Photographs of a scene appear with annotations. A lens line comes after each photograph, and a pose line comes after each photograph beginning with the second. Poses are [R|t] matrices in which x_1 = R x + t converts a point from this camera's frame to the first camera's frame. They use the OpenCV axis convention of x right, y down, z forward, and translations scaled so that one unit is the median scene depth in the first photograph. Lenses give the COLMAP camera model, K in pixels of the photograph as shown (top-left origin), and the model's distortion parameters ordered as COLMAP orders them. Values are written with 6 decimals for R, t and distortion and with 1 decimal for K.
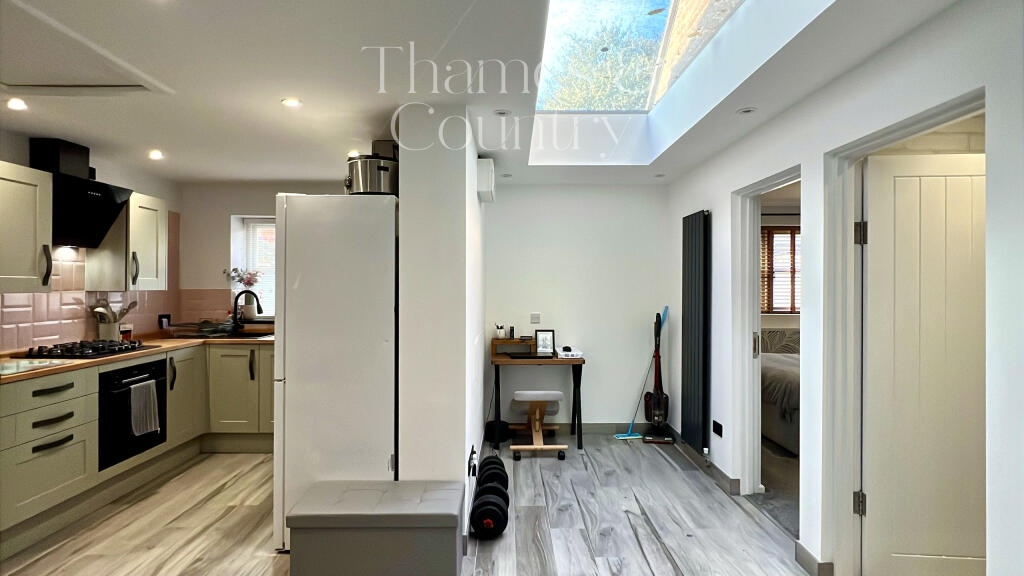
lens RADIAL K [[442.6, 0, 512.0], [0, 442.6, 288.0], [0, 0, 1]] dist [0.000051, 0.000002]
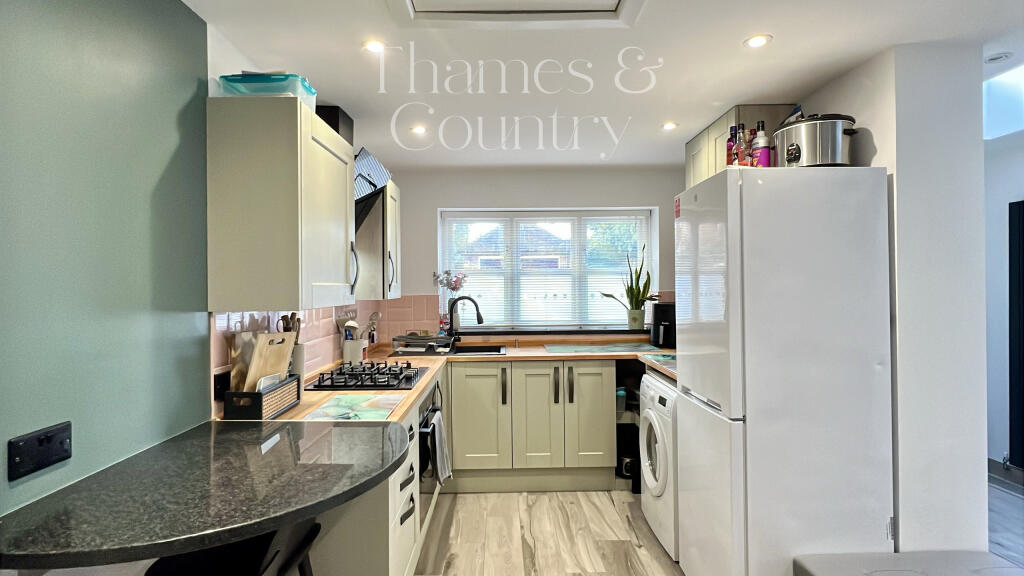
lens RADIAL K [[446.4, 0, 510.5], [0, 446.4, 281.4], [0, 0, 1]] dist [-0.000804, -0.000155]
pose [[0.999814, -0.018091, 0.006628, -0.576788], [0.018183, 0.999735, -0.014125, -0.010035], [-0.006371, 0.014243, 0.999878, 0.165467]]
